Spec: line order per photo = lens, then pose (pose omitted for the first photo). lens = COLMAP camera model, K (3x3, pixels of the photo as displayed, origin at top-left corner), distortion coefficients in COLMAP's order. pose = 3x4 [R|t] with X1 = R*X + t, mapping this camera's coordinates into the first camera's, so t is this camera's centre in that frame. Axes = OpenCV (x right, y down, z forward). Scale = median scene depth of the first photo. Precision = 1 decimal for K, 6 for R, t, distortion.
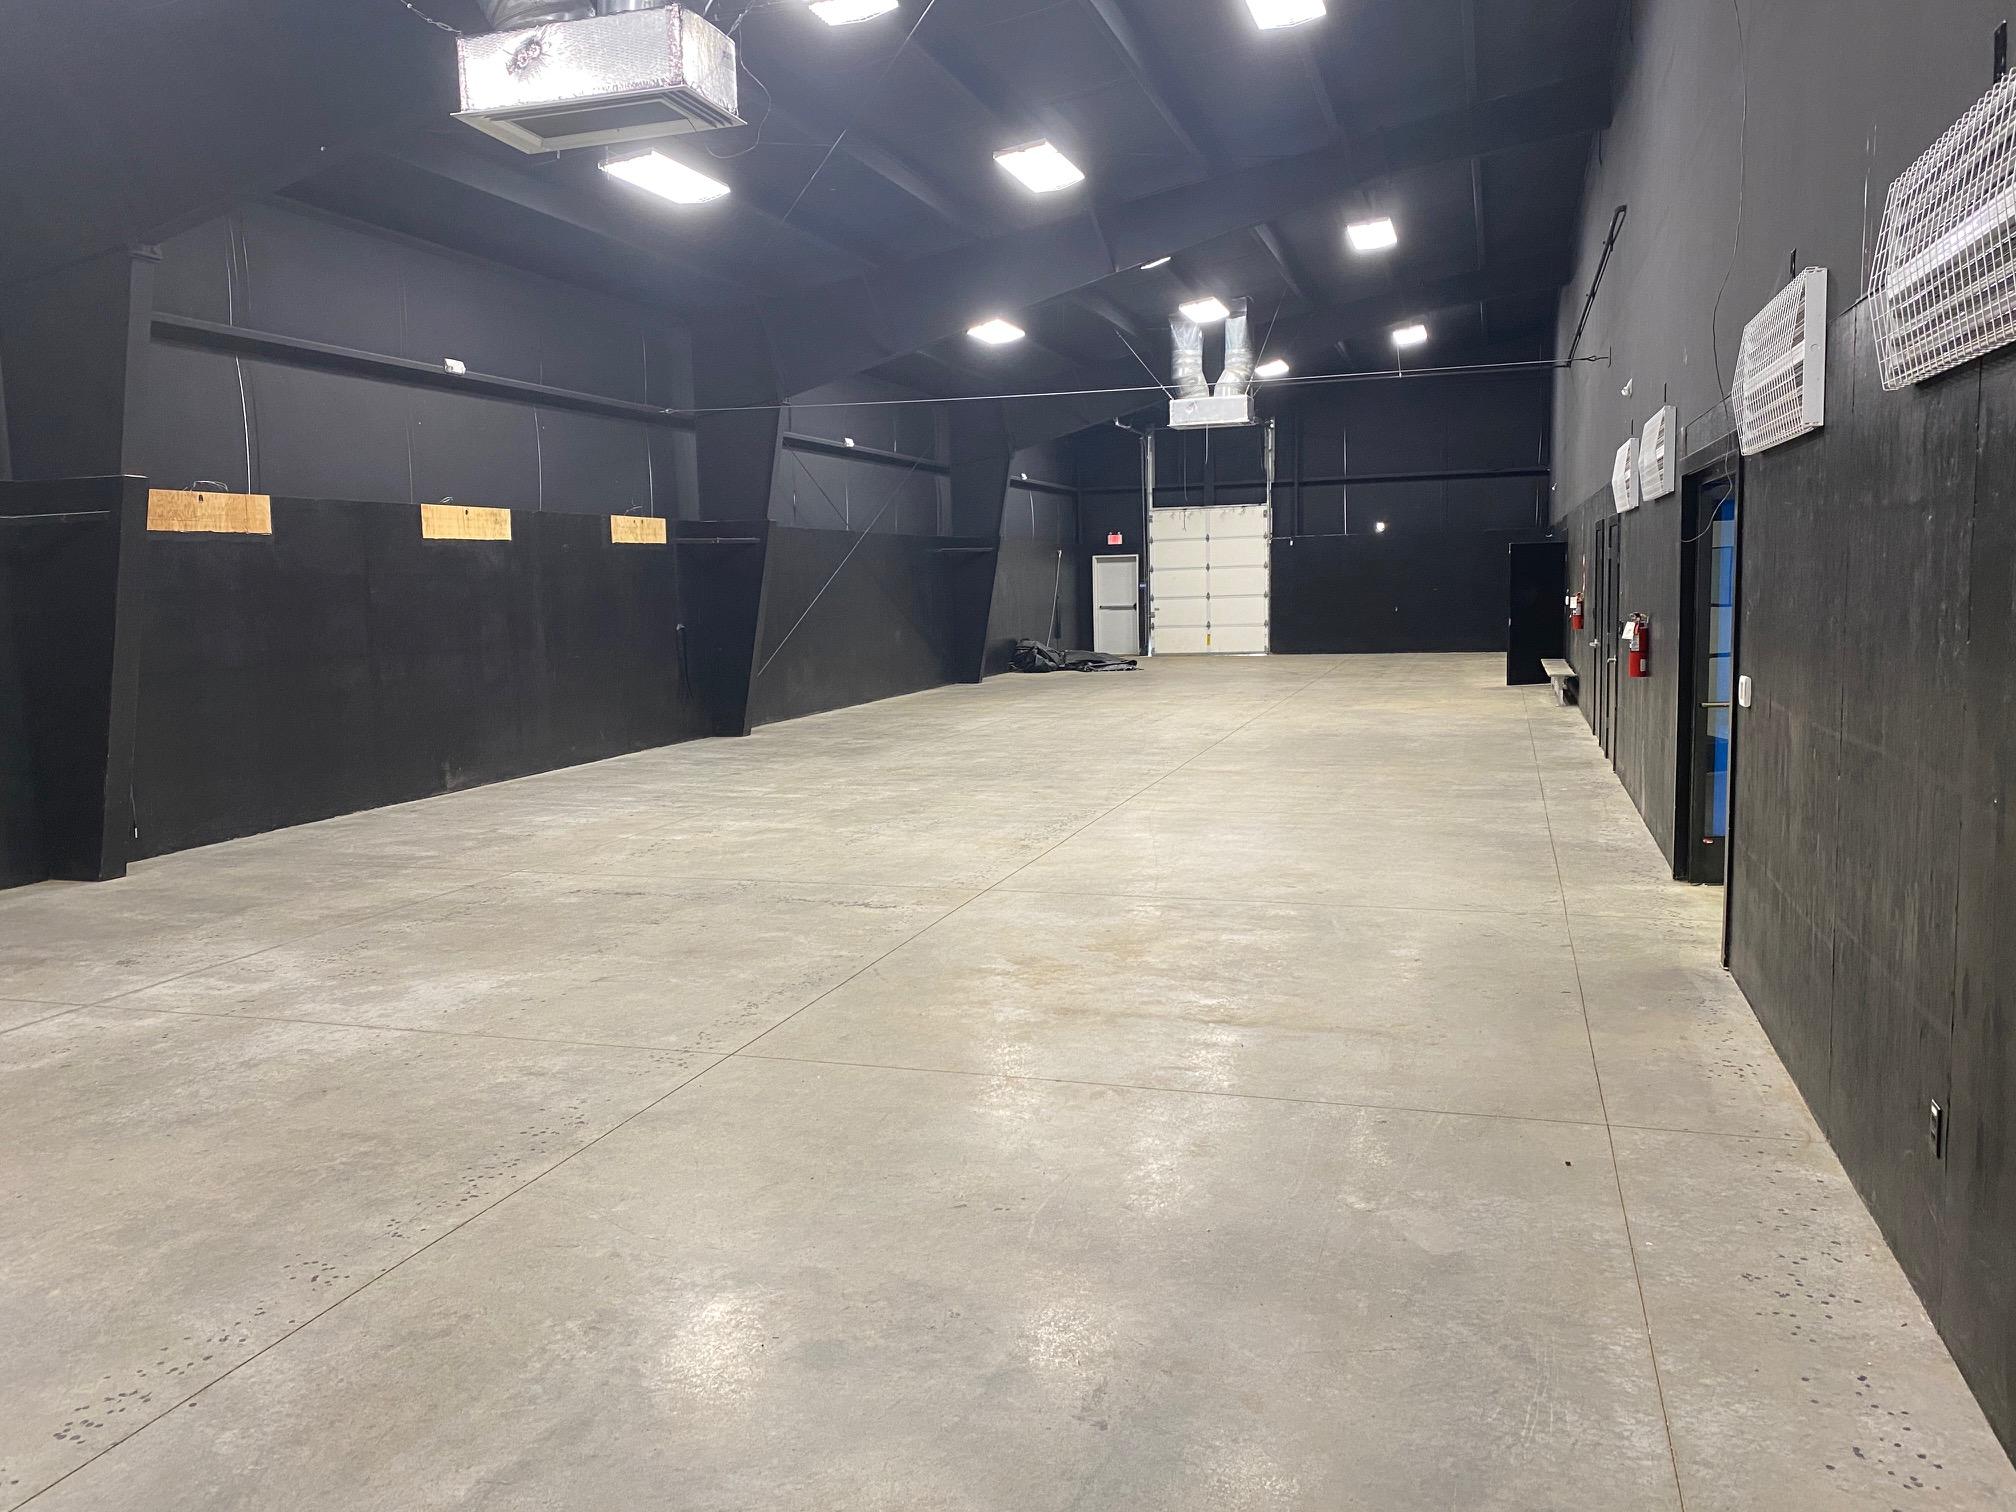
lens RADIAL K [[1524.7, 0, 1000.6], [0, 1524.7, 749.9], [0, 0, 1]] dist [0.043713, -0.029377]
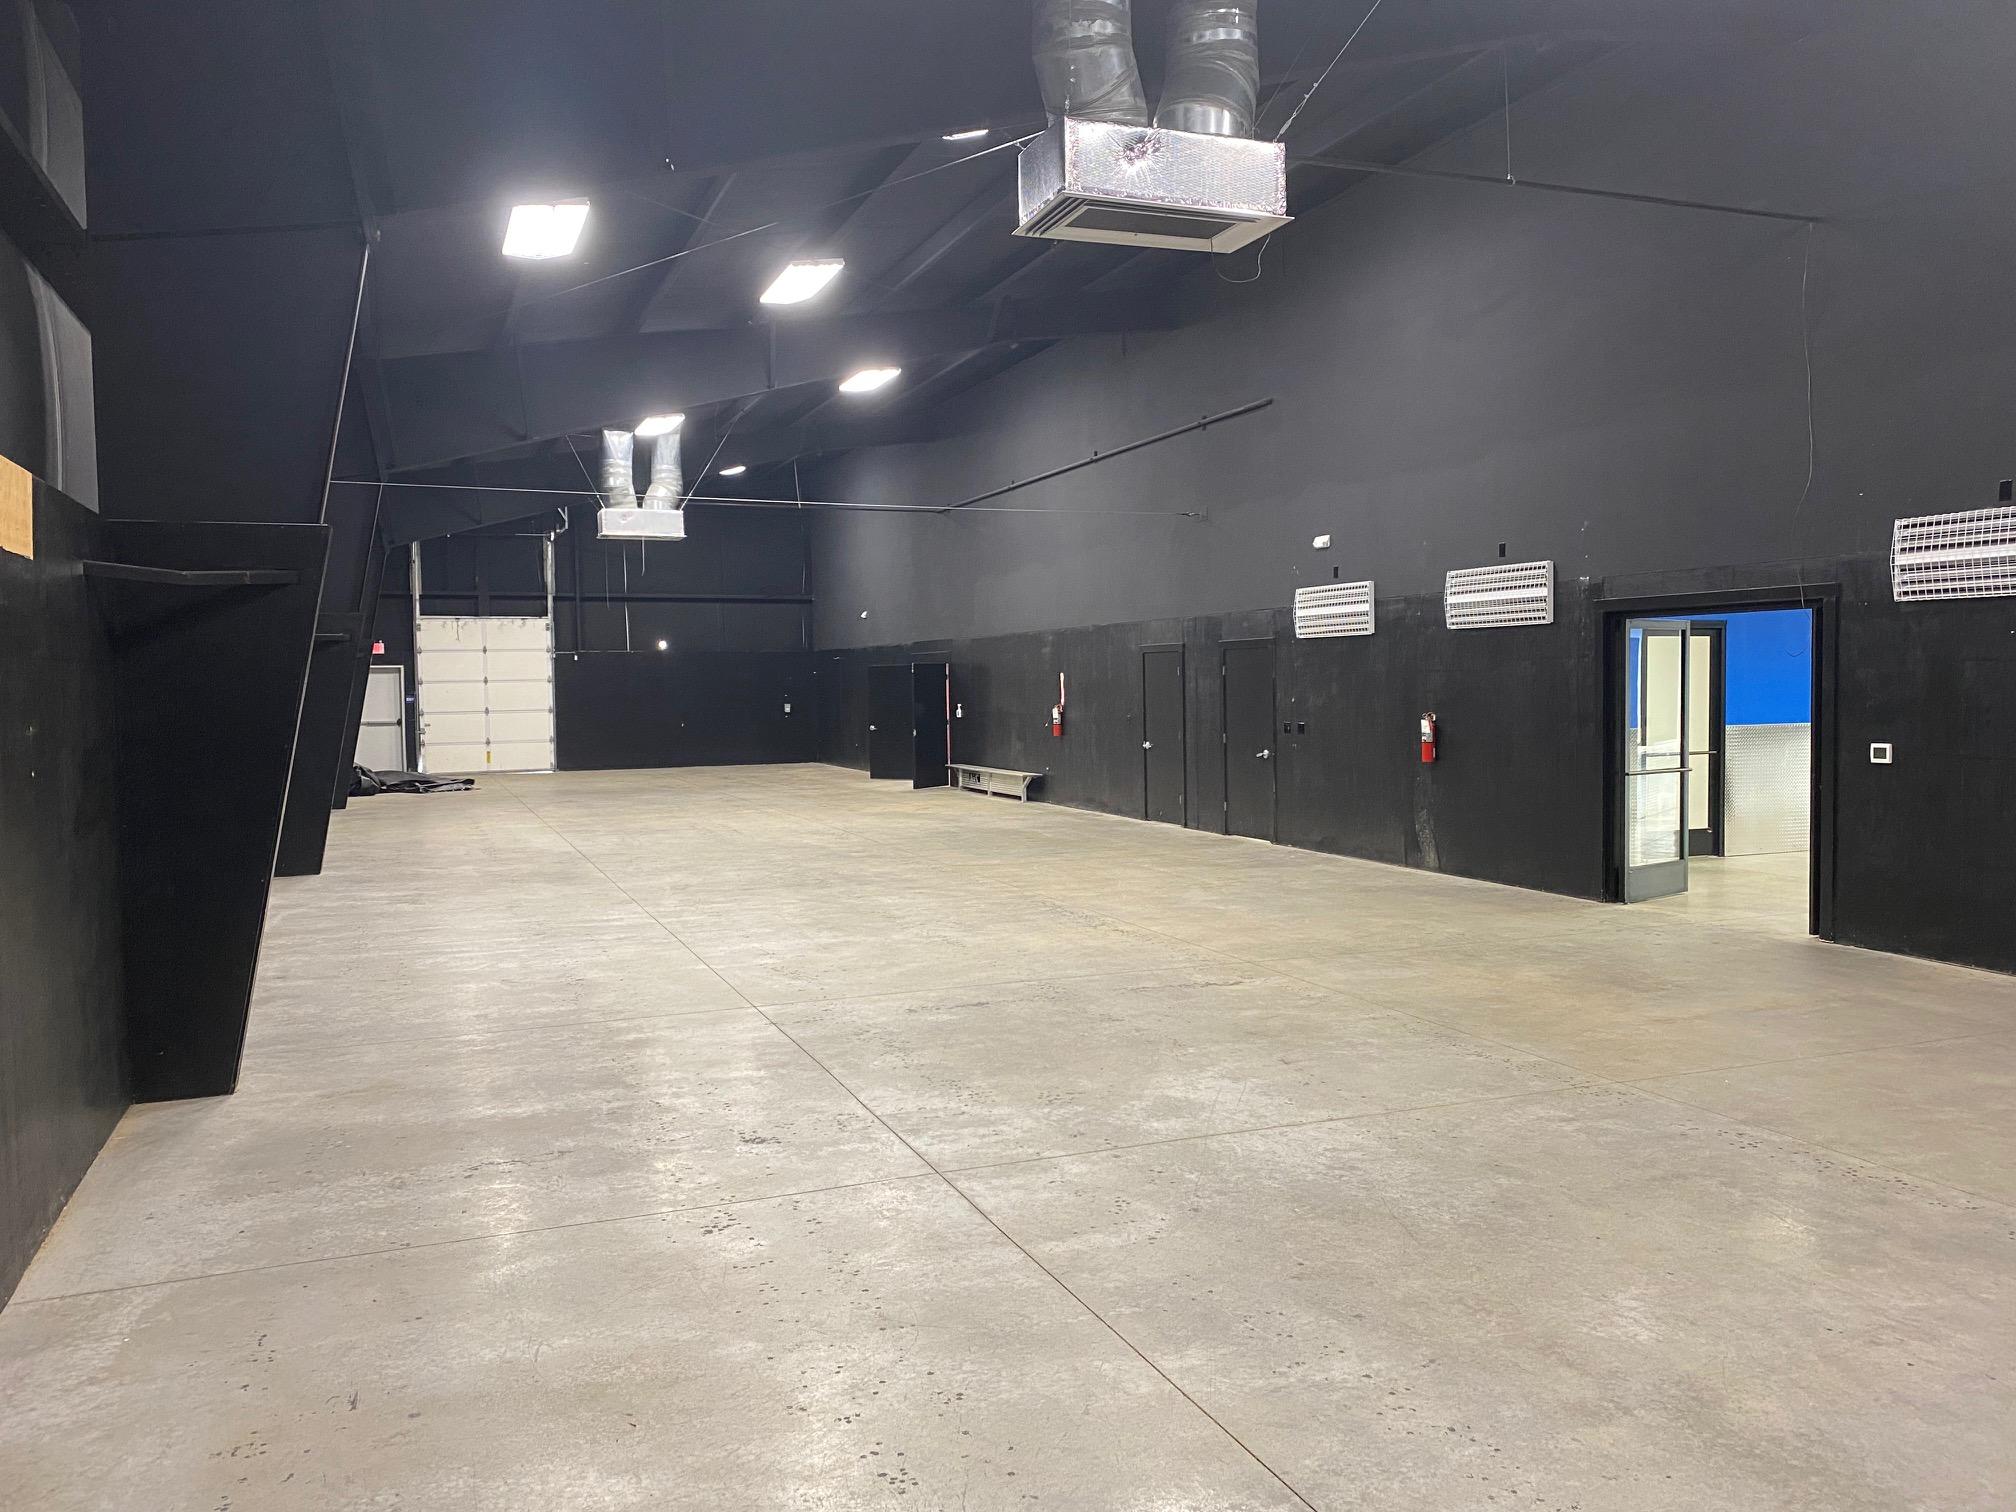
lens RADIAL K [[1524.7, 0, 1020.3], [0, 1524.7, 752.6], [0, 0, 1]] dist [0.043713, -0.029377]
pose [[0.768198, -0.015121, 0.640033, -0.220543], [0.064957, 0.996403, -0.054425, -0.002285], [-0.636908, 0.083384, 0.766417, 0.067378]]
